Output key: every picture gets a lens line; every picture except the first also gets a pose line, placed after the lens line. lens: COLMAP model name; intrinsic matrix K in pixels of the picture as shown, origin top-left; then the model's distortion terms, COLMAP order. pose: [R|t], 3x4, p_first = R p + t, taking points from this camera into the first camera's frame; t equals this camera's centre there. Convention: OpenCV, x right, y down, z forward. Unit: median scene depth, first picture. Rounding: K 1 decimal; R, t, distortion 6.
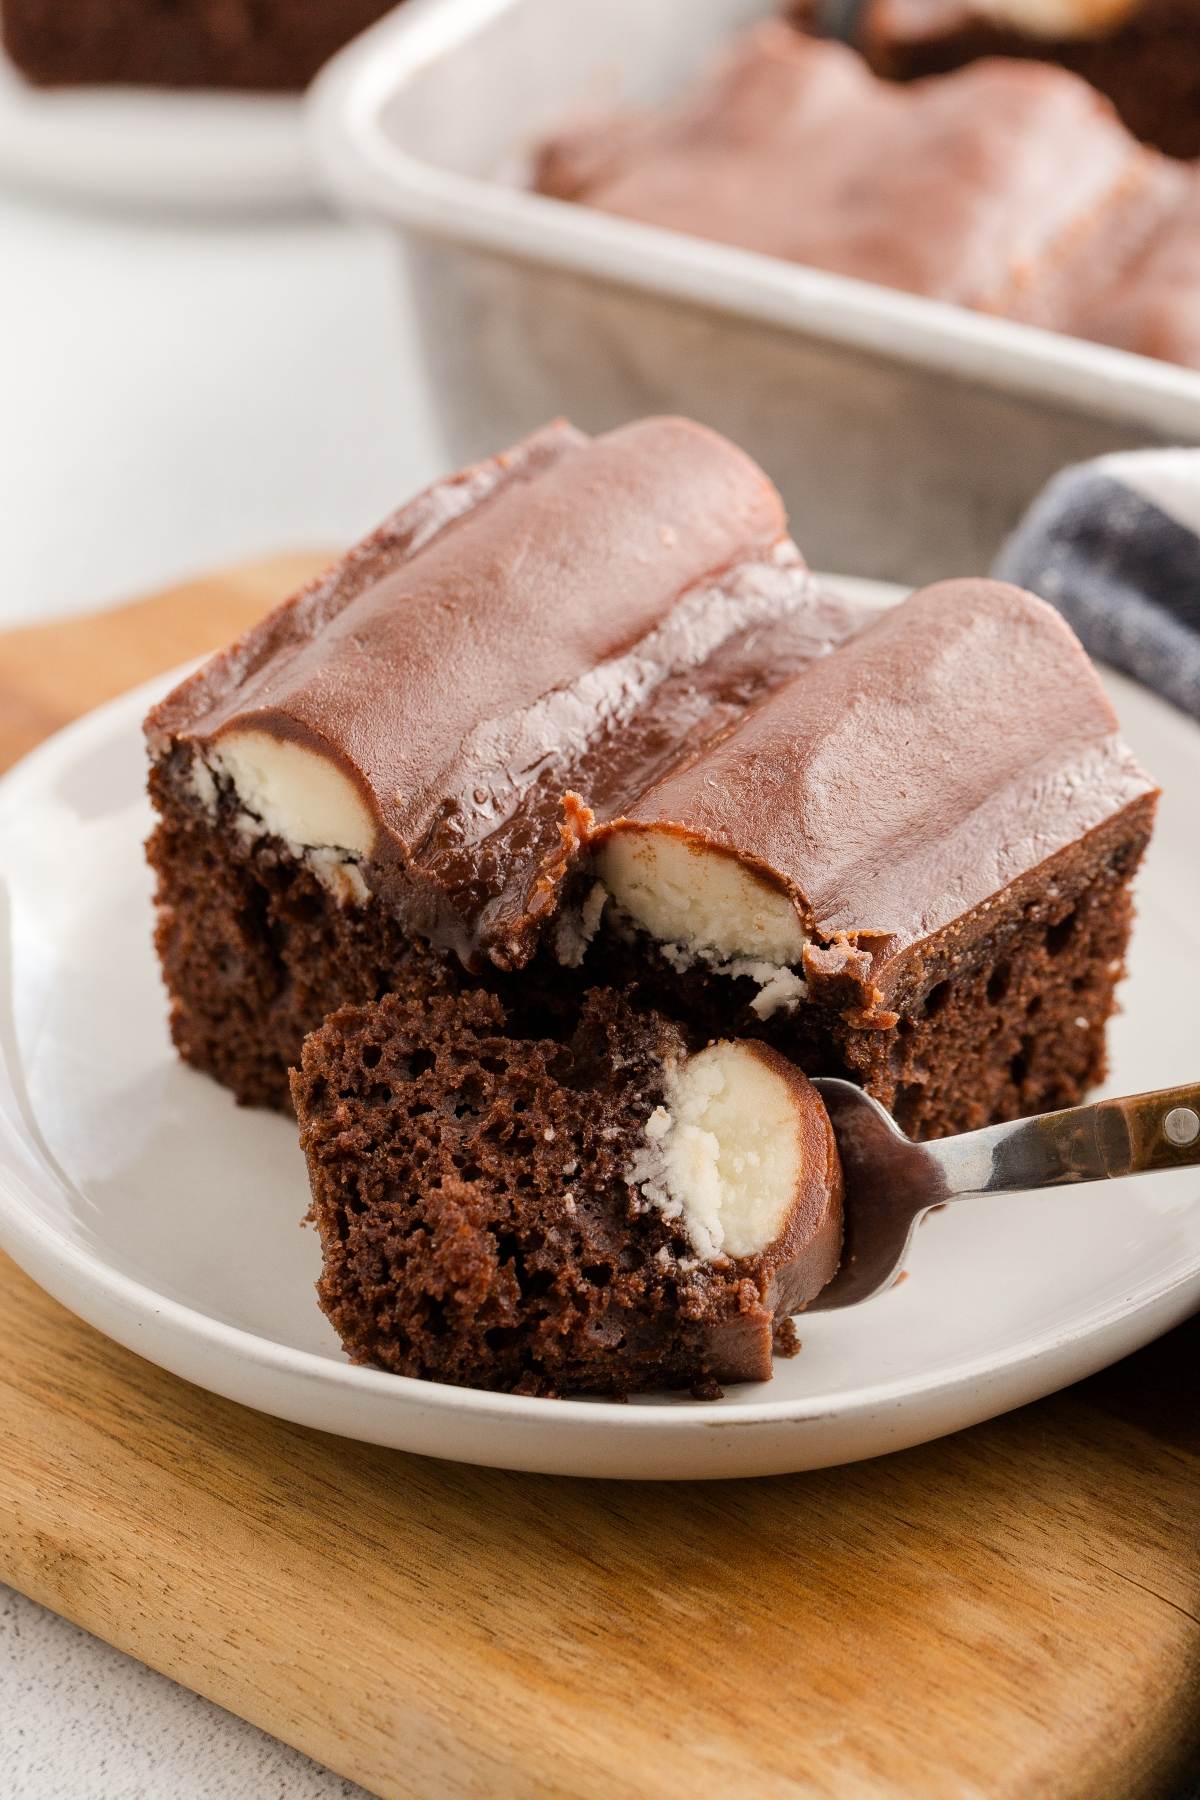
lens RADIAL K [[6775.7, 0, 645.3], [0, 6775.7, 895.8], [0, 0, 1]] dist [0.157191, 3.504763]
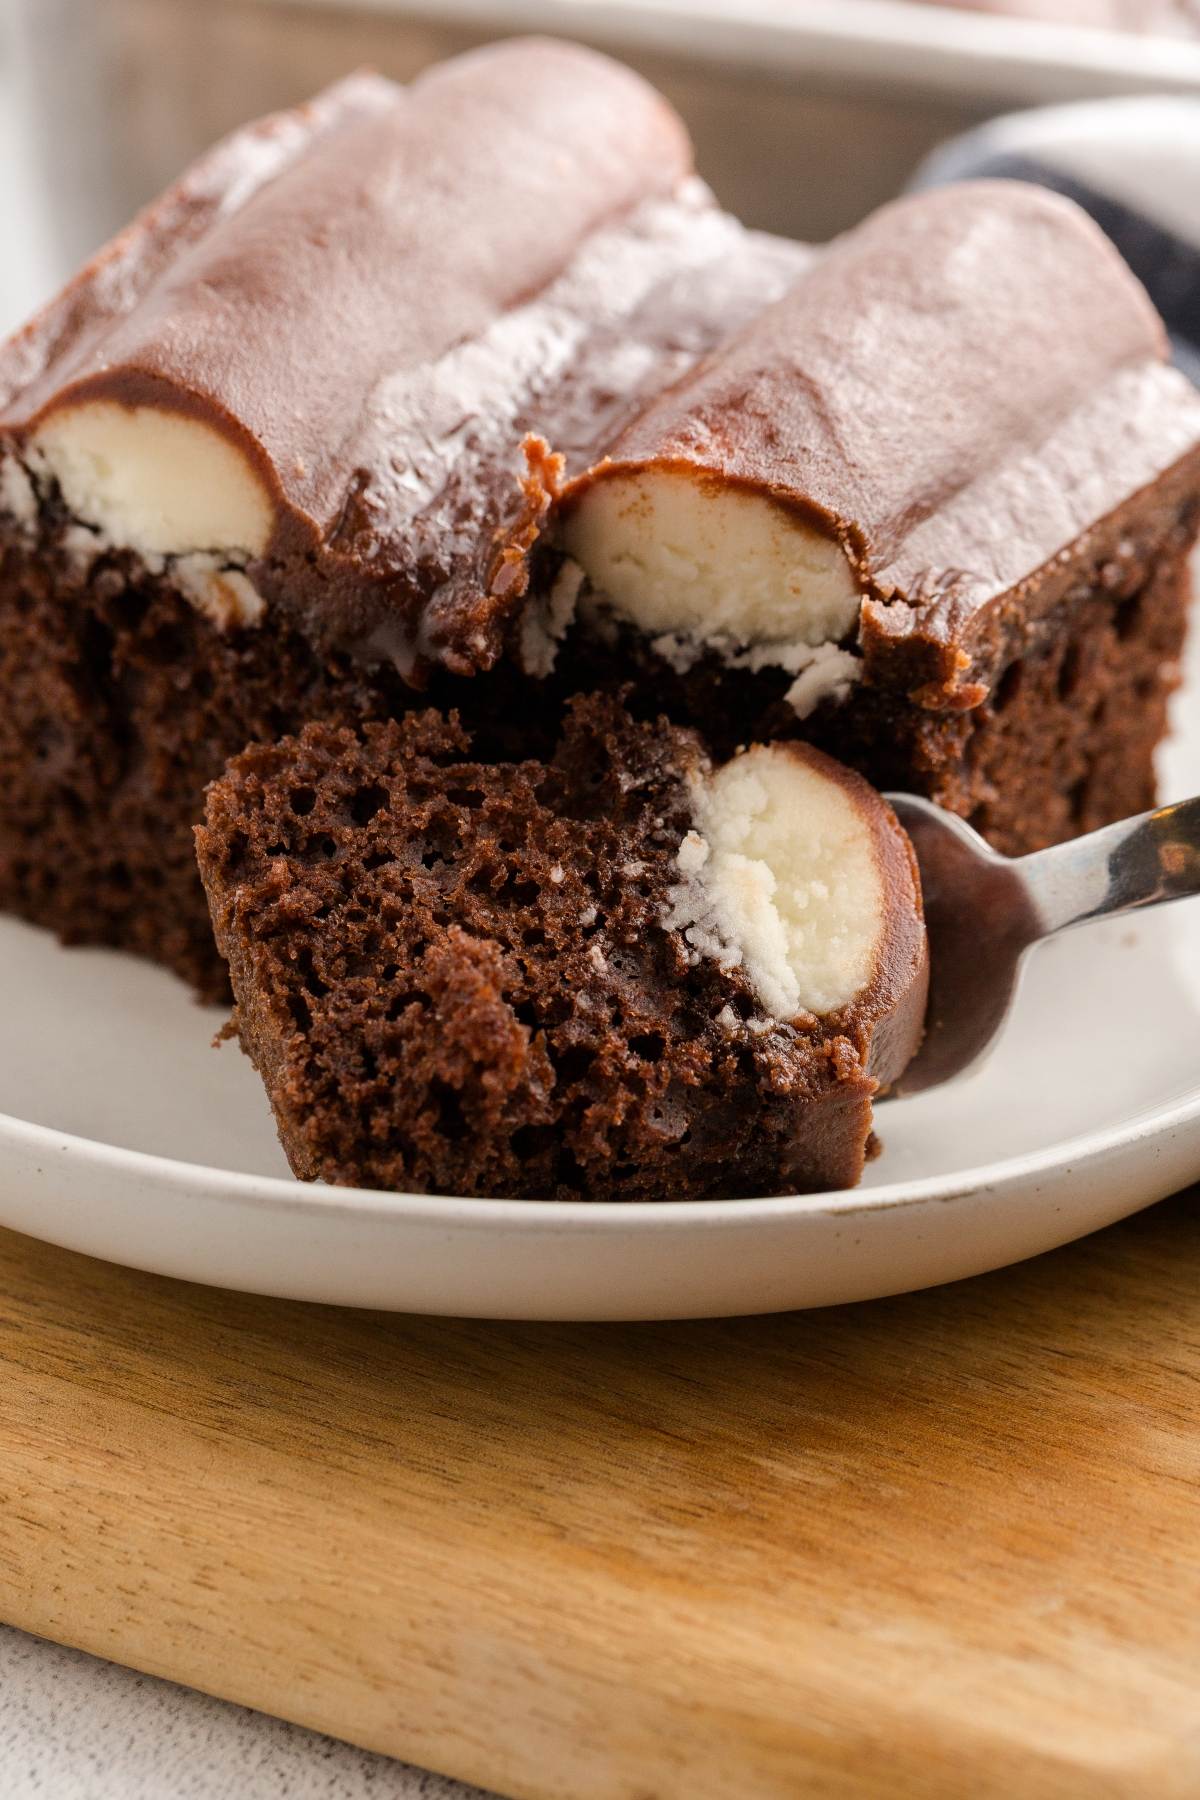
lens RADIAL K [[6775.7, 0, 645.3], [0, 6775.7, 895.8], [0, 0, 1]] dist [0.157191, 3.504763]
pose [[0.982704, -0.080157, 0.166937, -0.129946], [0.095148, 0.991928, -0.083817, 0.101159], [-0.158871, 0.098251, 0.982398, 0.255351]]
